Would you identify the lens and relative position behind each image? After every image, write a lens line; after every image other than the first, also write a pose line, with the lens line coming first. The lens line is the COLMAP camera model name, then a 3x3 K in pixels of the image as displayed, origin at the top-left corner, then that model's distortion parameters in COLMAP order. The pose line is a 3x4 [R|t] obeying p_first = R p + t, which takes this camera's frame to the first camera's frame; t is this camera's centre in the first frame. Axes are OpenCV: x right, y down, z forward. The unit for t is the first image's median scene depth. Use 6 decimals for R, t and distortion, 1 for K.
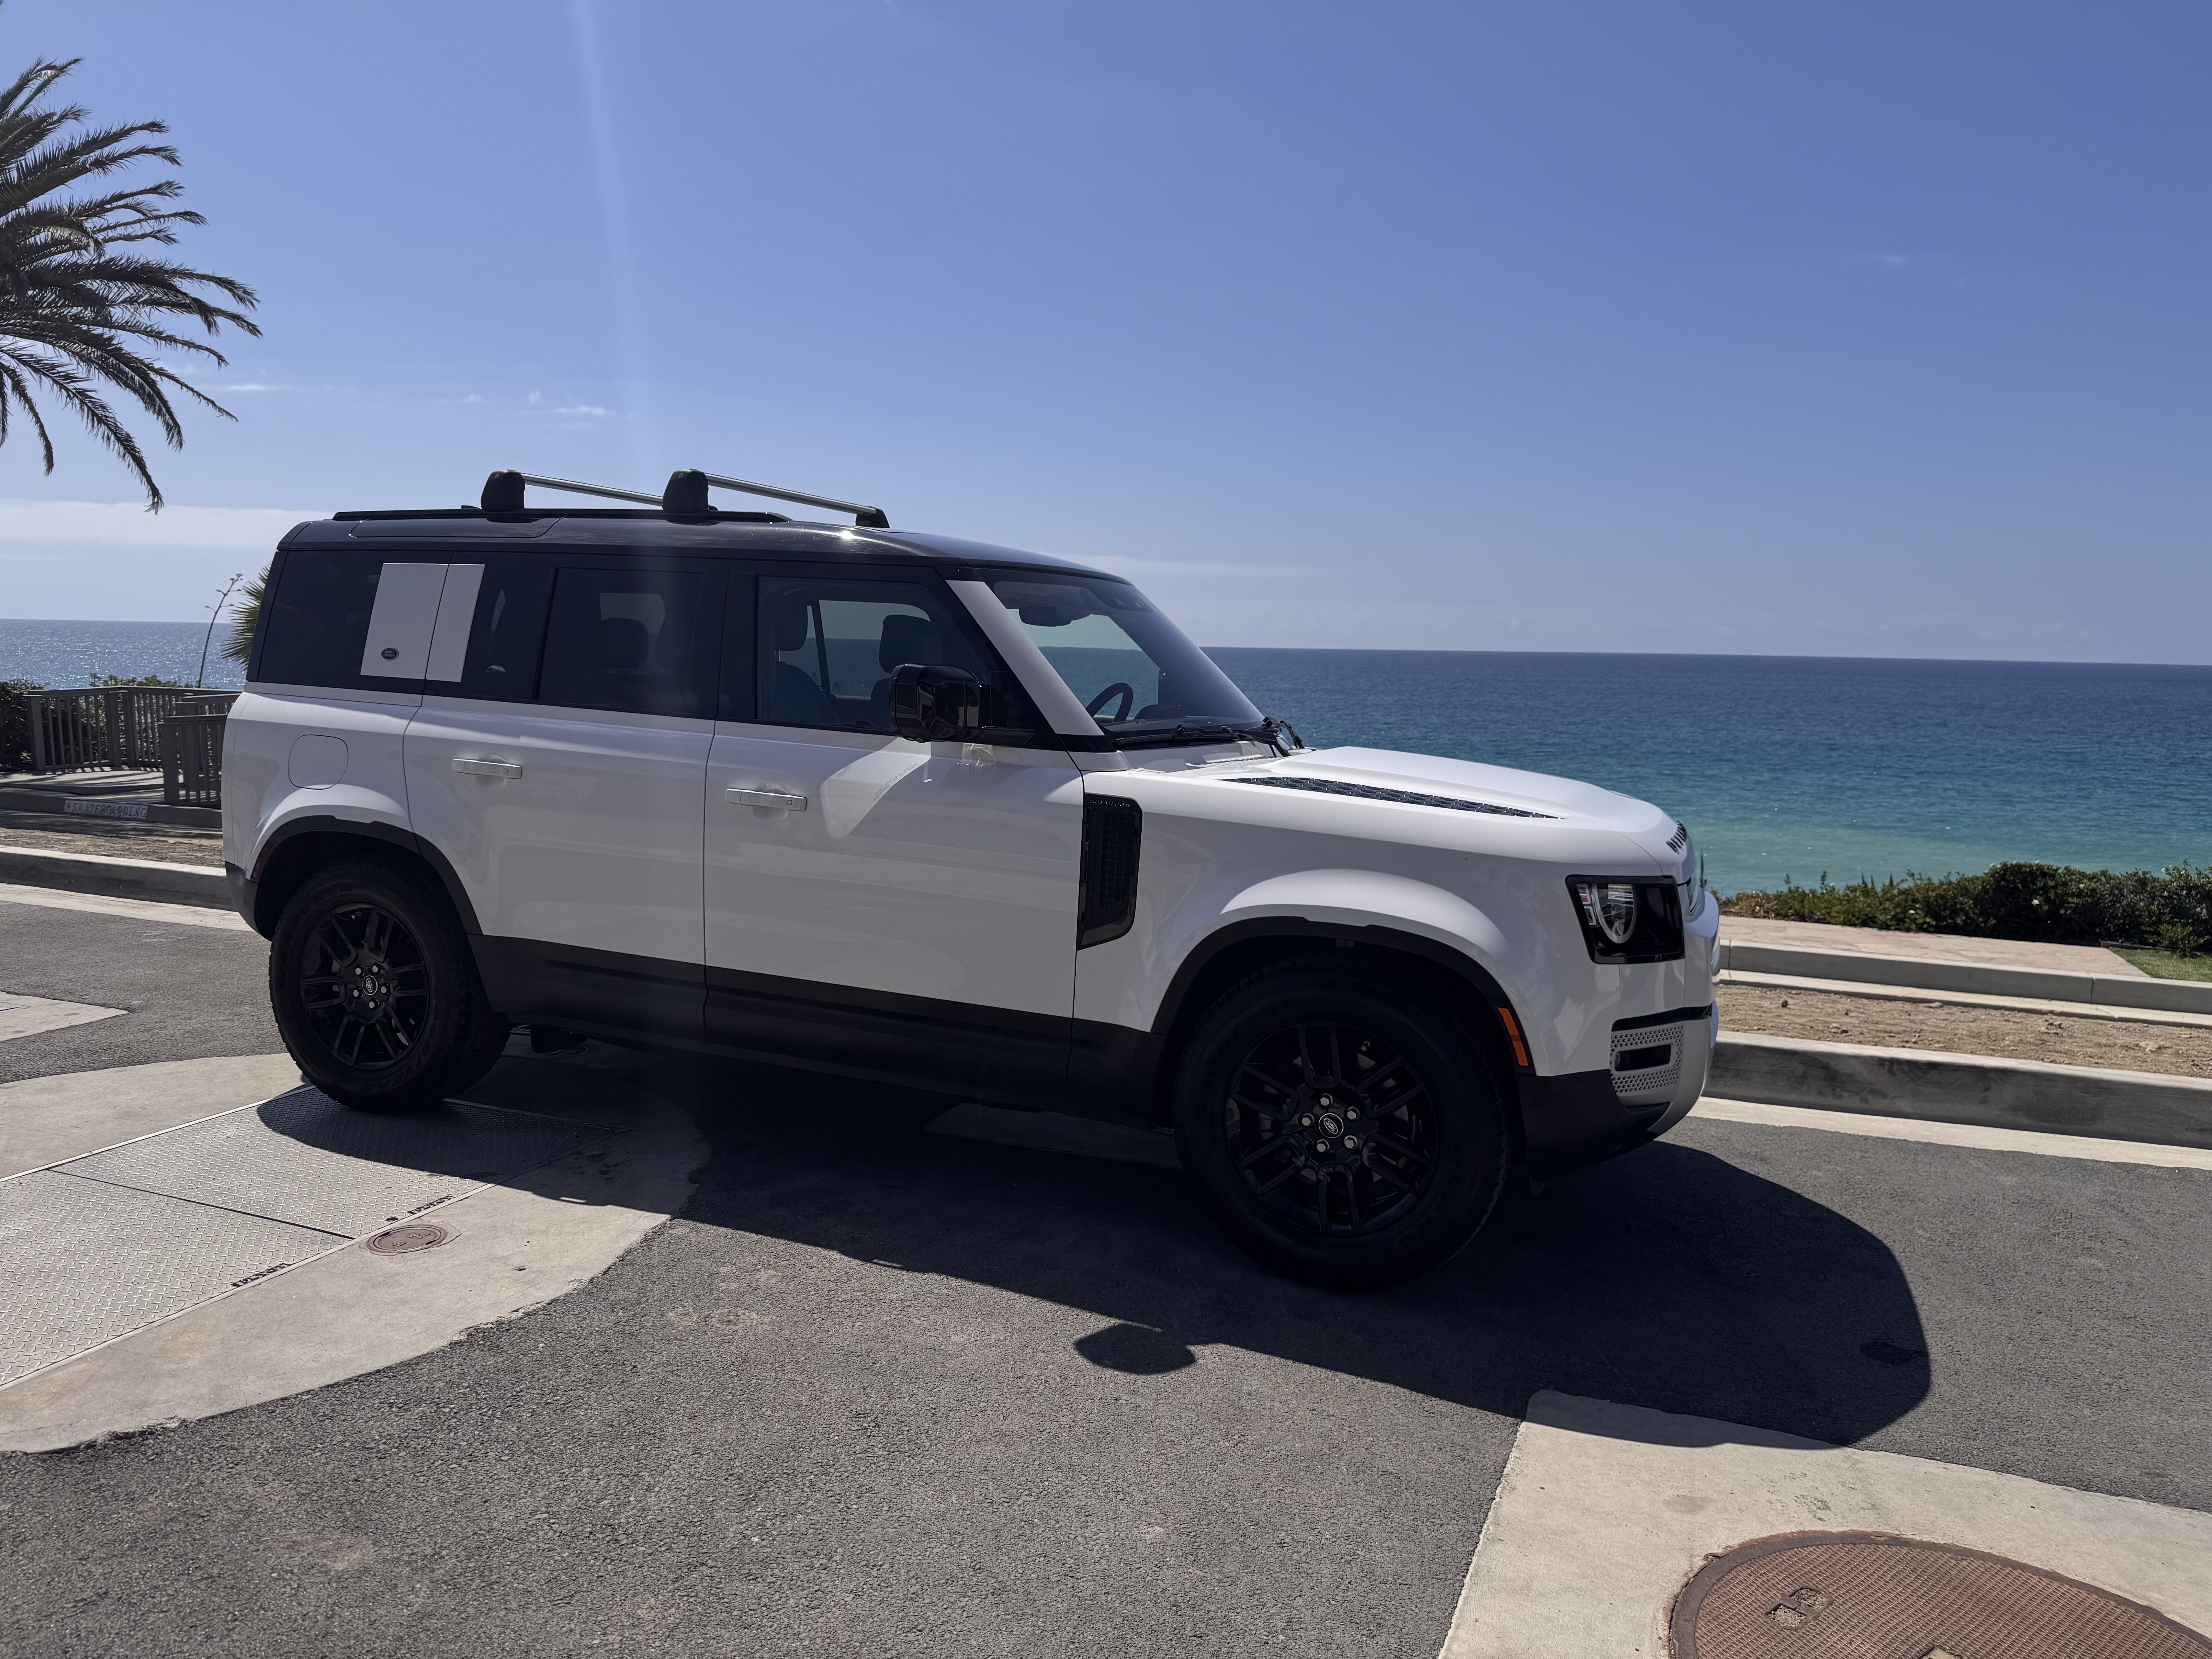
lens RADIAL K [[1541.4, 0, 1106.0], [0, 1541.4, 829.5], [0, 0, 1]] dist [0.043902, -0.002630]
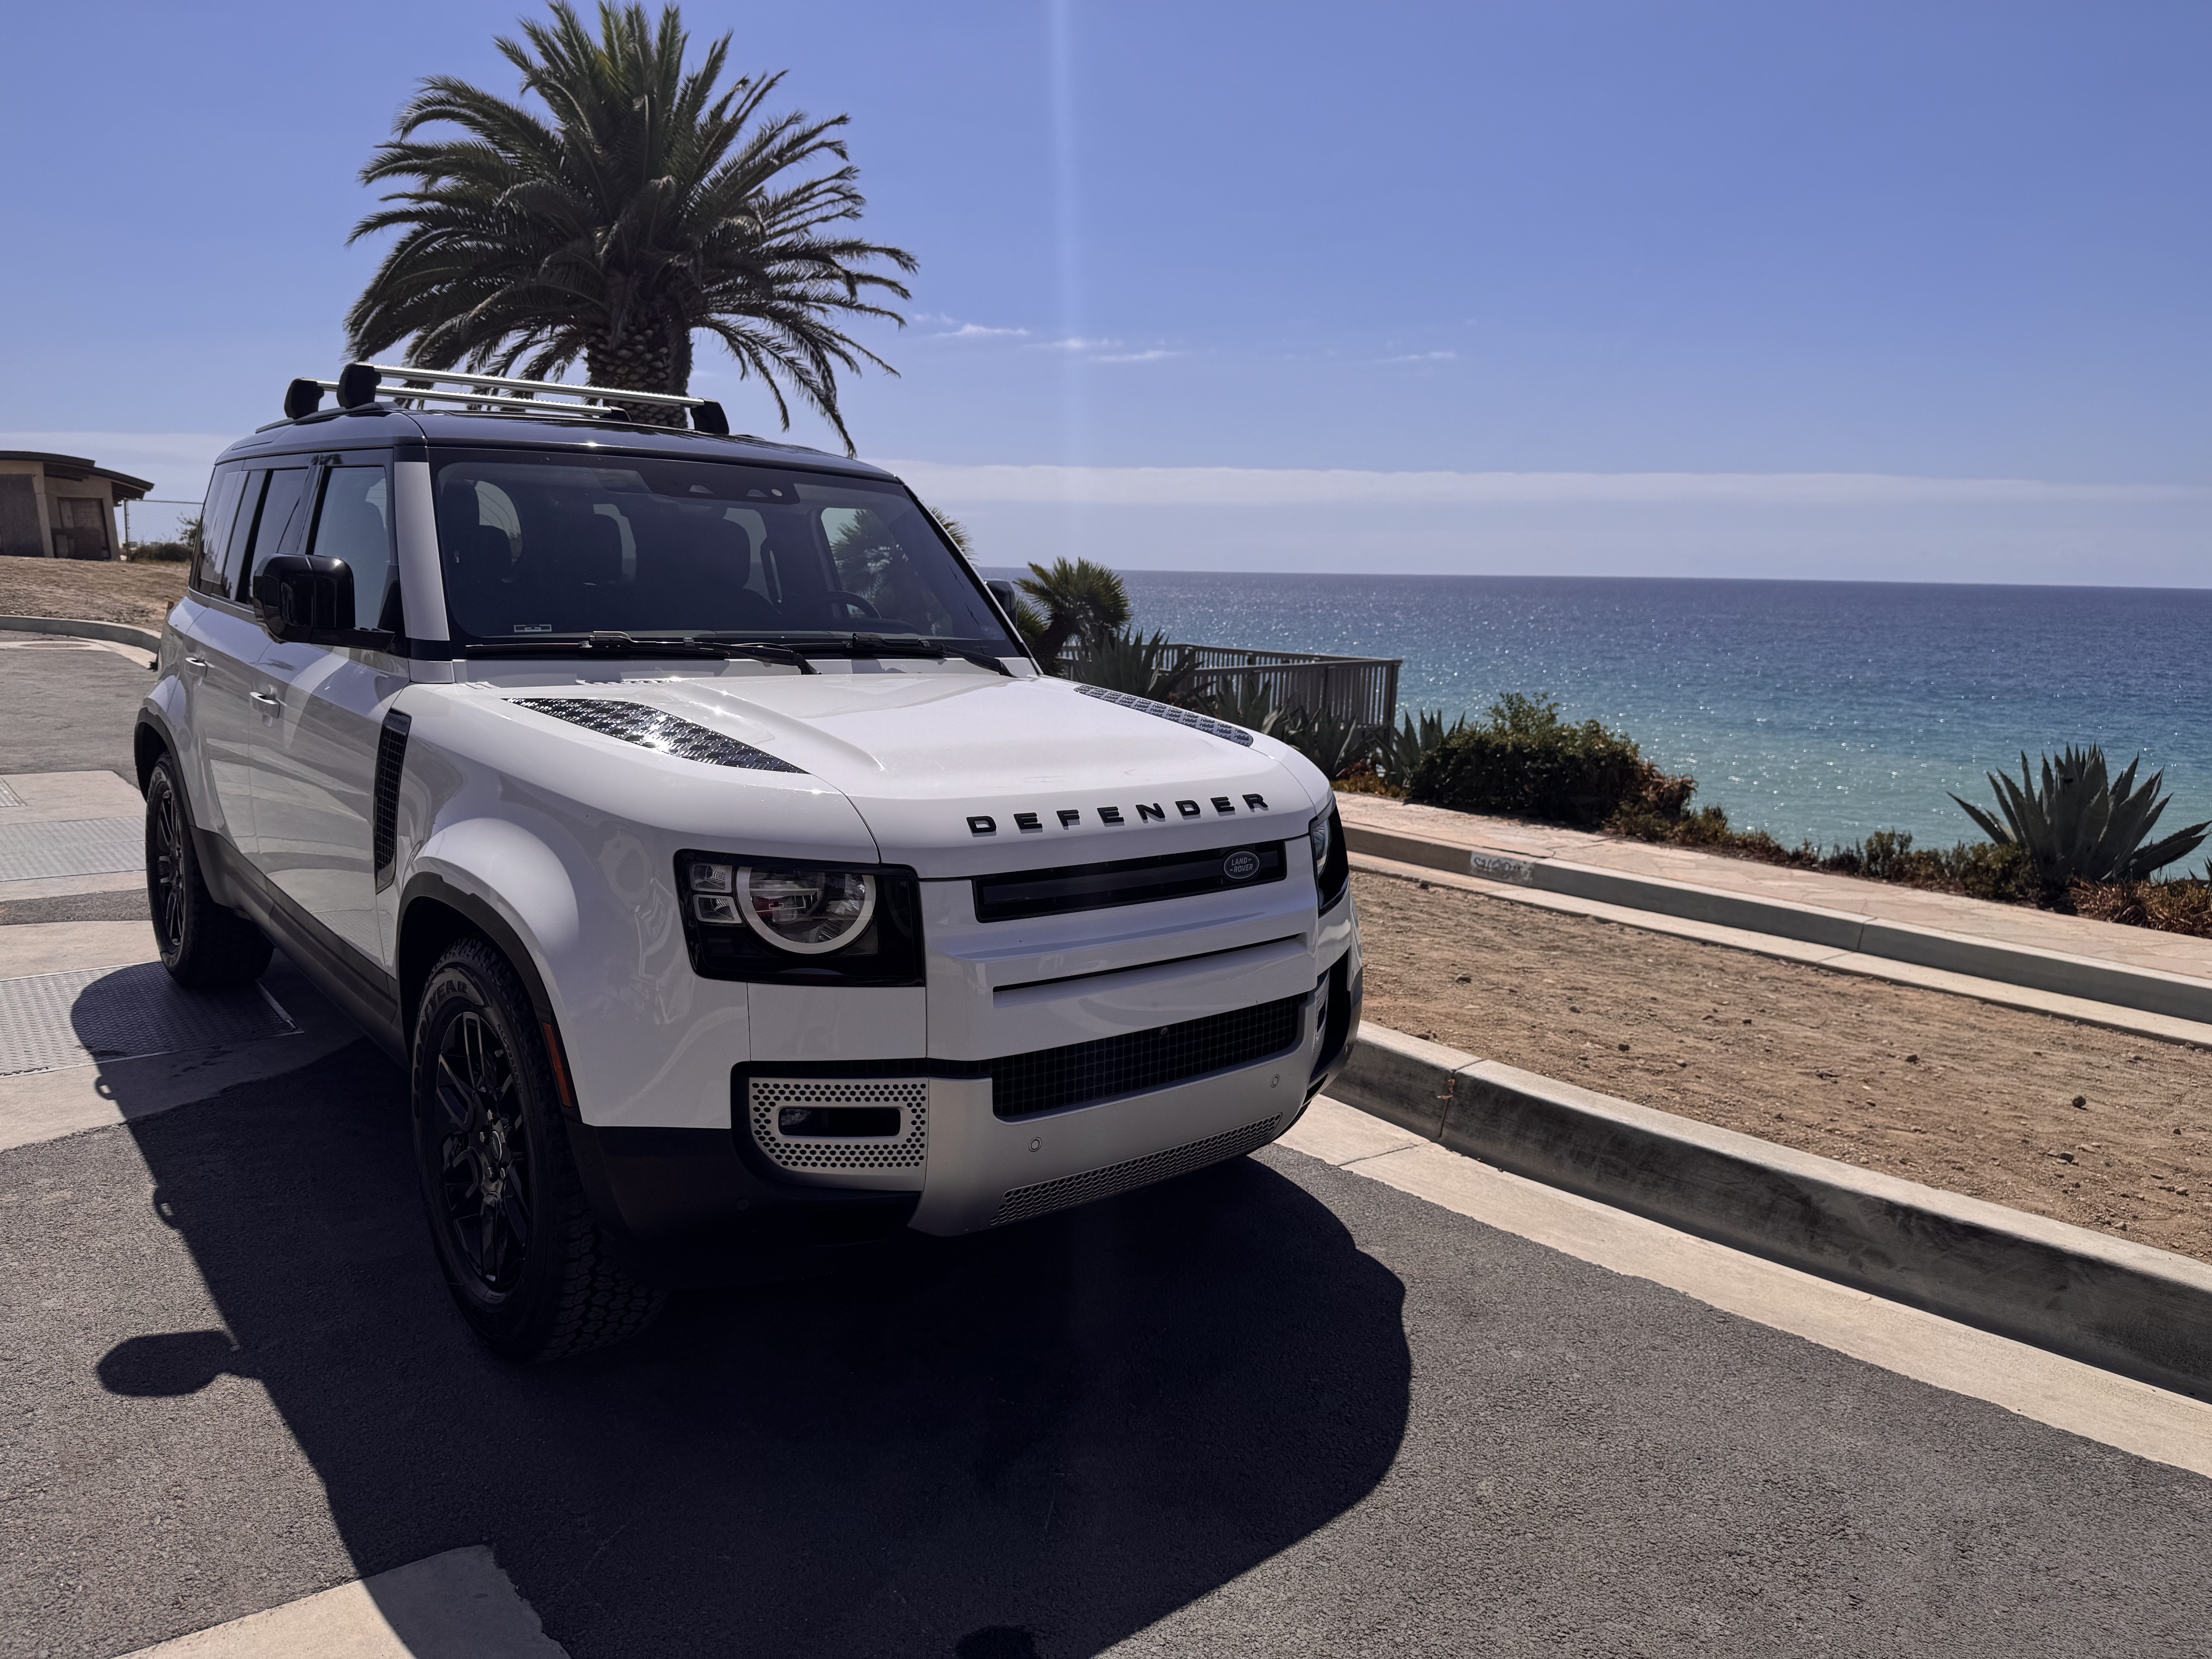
lens RADIAL K [[1569.5, 0, 1106.4], [0, 1569.5, 799.0], [0, 0, 1]] dist [0.041637, -0.004323]
pose [[0.878450, 0.070131, -0.472660, 0.506353], [-0.061233, 0.997537, 0.034208, -0.019141], [0.473895, -0.001108, 0.880581, 0.280037]]
